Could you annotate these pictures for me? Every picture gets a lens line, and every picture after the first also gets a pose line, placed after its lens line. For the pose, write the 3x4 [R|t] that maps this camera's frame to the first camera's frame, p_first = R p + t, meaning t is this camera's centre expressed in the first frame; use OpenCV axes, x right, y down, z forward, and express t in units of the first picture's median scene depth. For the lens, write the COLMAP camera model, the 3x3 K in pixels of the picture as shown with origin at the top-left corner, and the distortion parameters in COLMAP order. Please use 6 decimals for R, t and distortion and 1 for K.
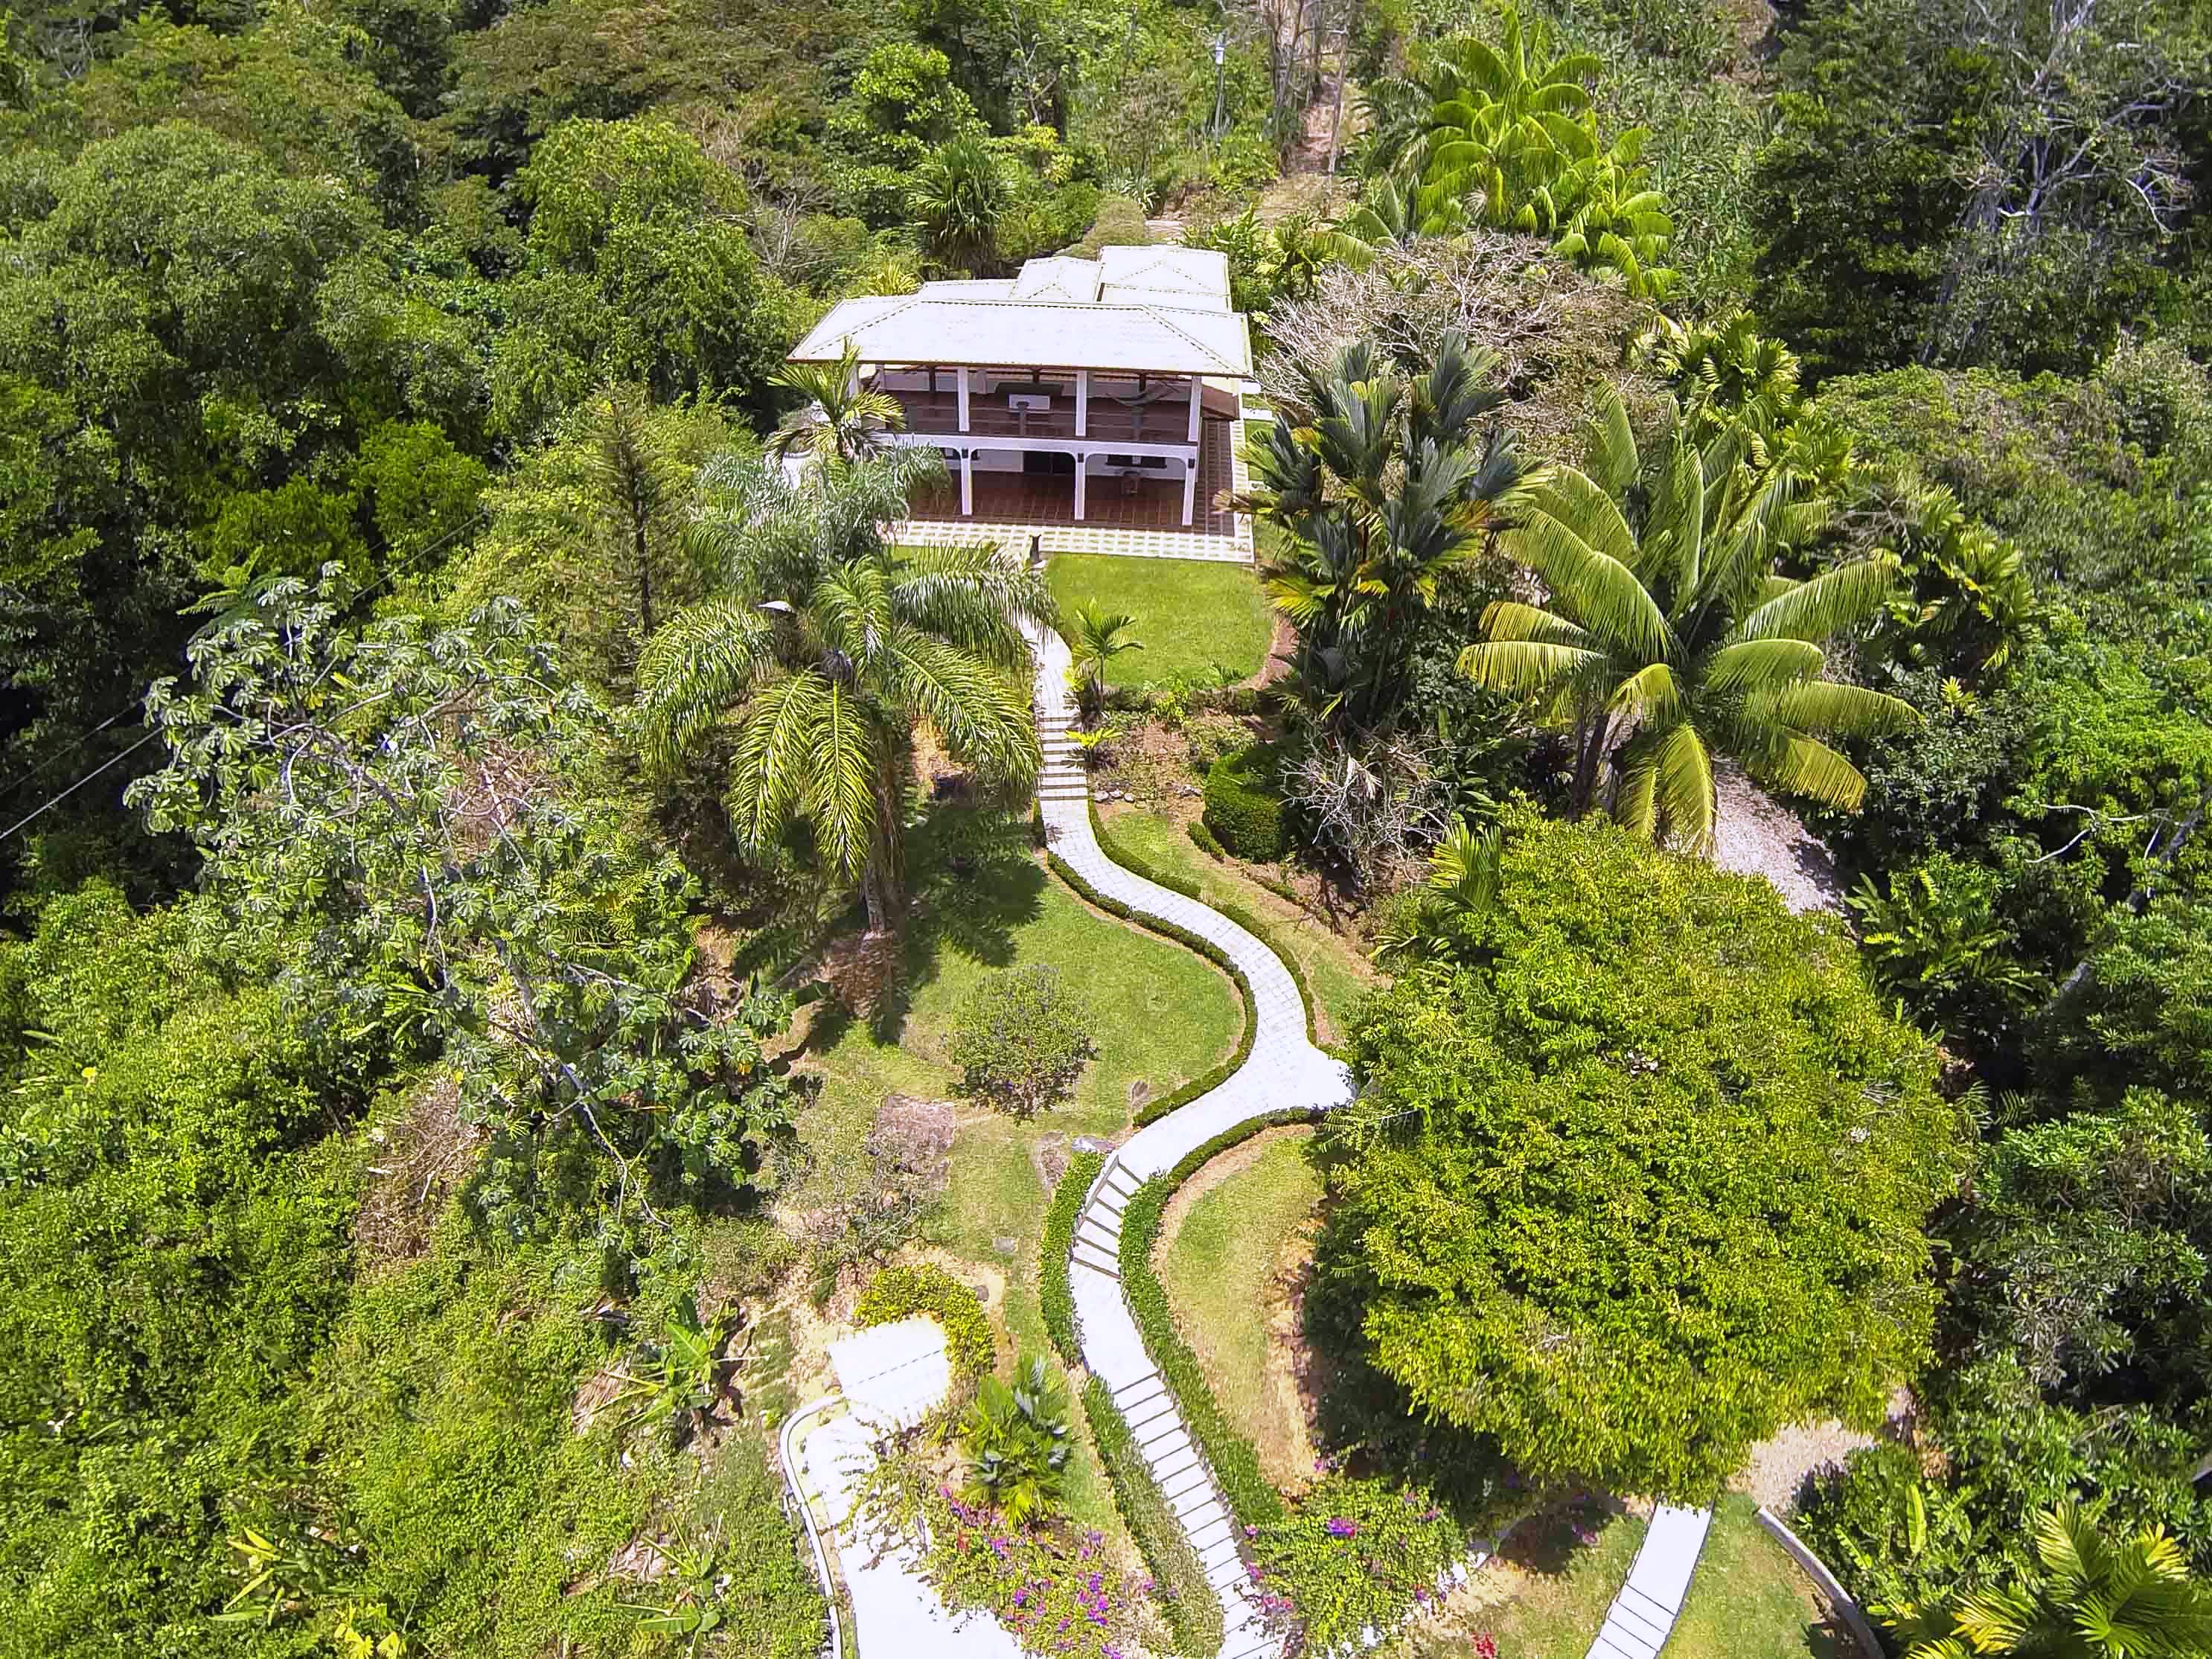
lens RADIAL K [[1237.1, 0, 1106.0], [0, 1237.1, 829.5], [0, 0, 1]] dist [-0.181595, 0.062407]
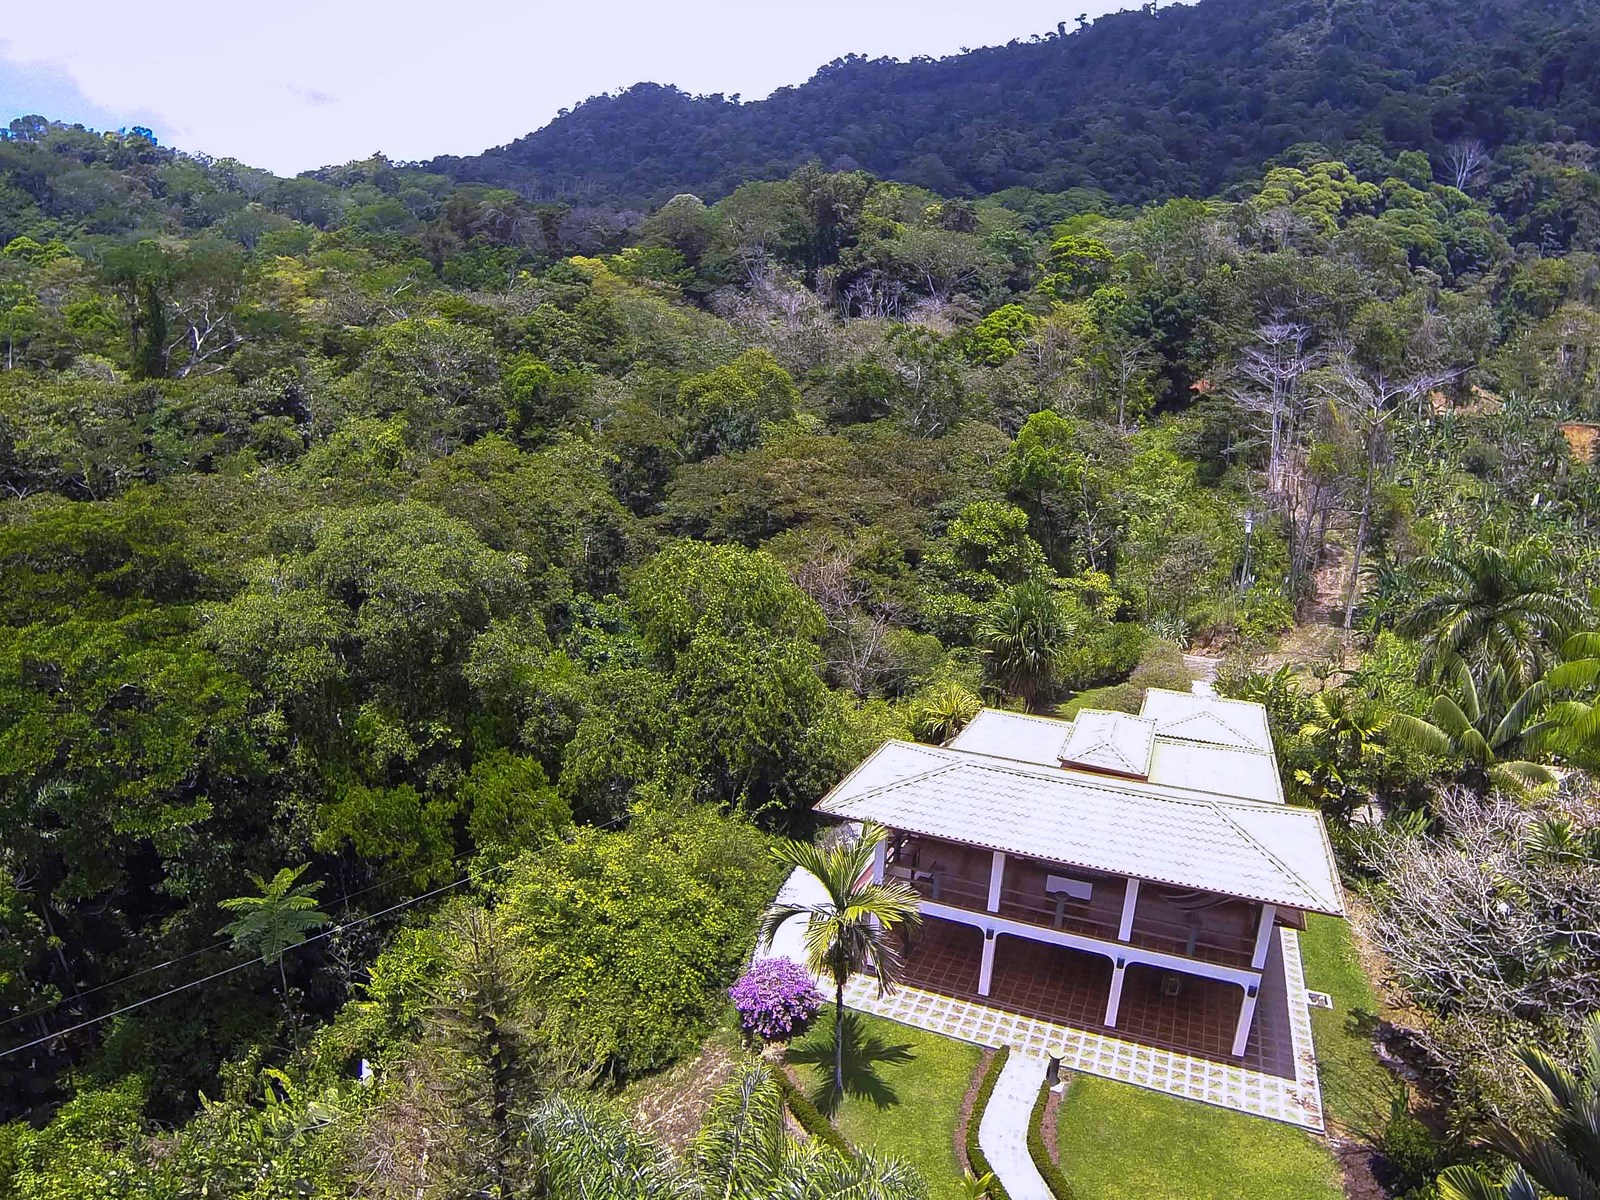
lens RADIAL K [[907.3, 0, 809.8], [0, 907.3, 601.1], [0, 0, 1]] dist [-0.166353, 0.051177]
pose [[0.937967, 0.079956, -0.337380, -0.043454], [-0.228481, 0.874430, -0.427981, -0.225517], [0.260795, 0.478517, 0.838455, 0.314333]]
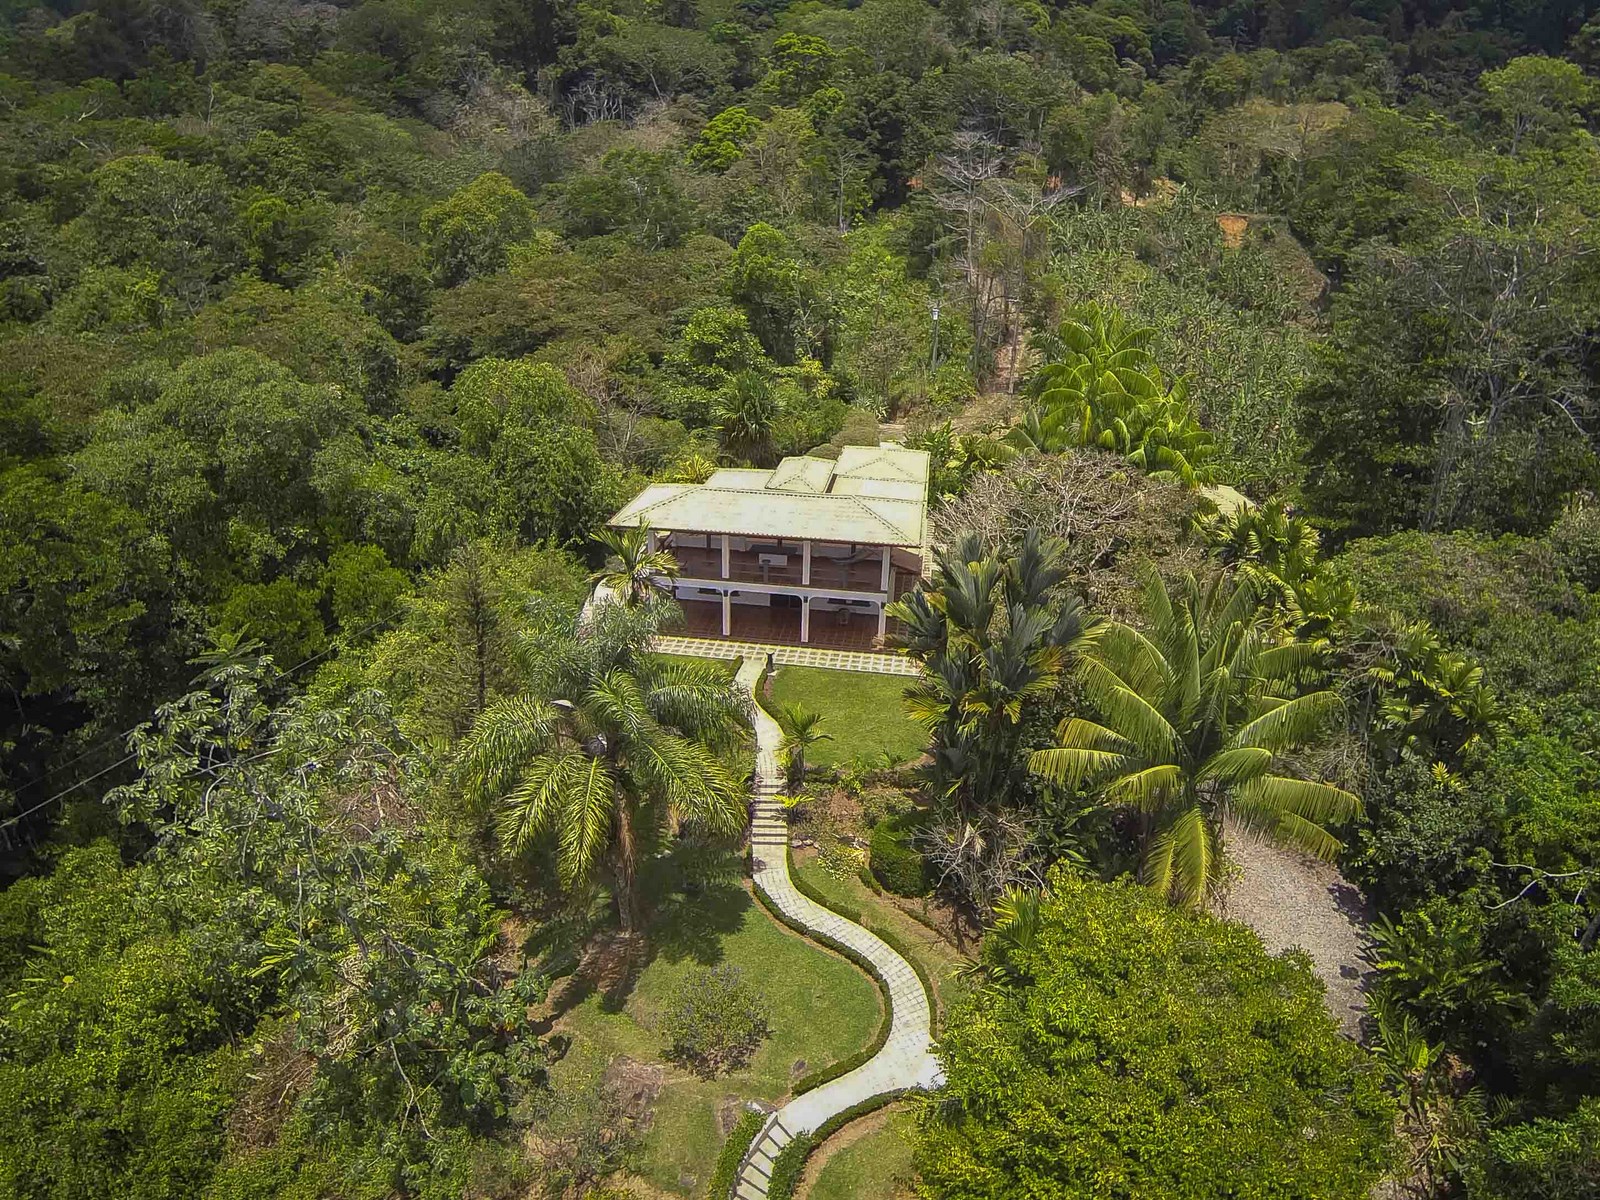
lens RADIAL K [[918.2, 0, 797.1], [0, 918.2, 604.9], [0, 0, 1]] dist [-0.181034, 0.060802]
pose [[0.996174, 0.028820, -0.082501, 0.060505], [-0.049541, 0.963941, -0.261464, -0.015645], [0.071991, 0.264551, 0.961681, -0.039357]]
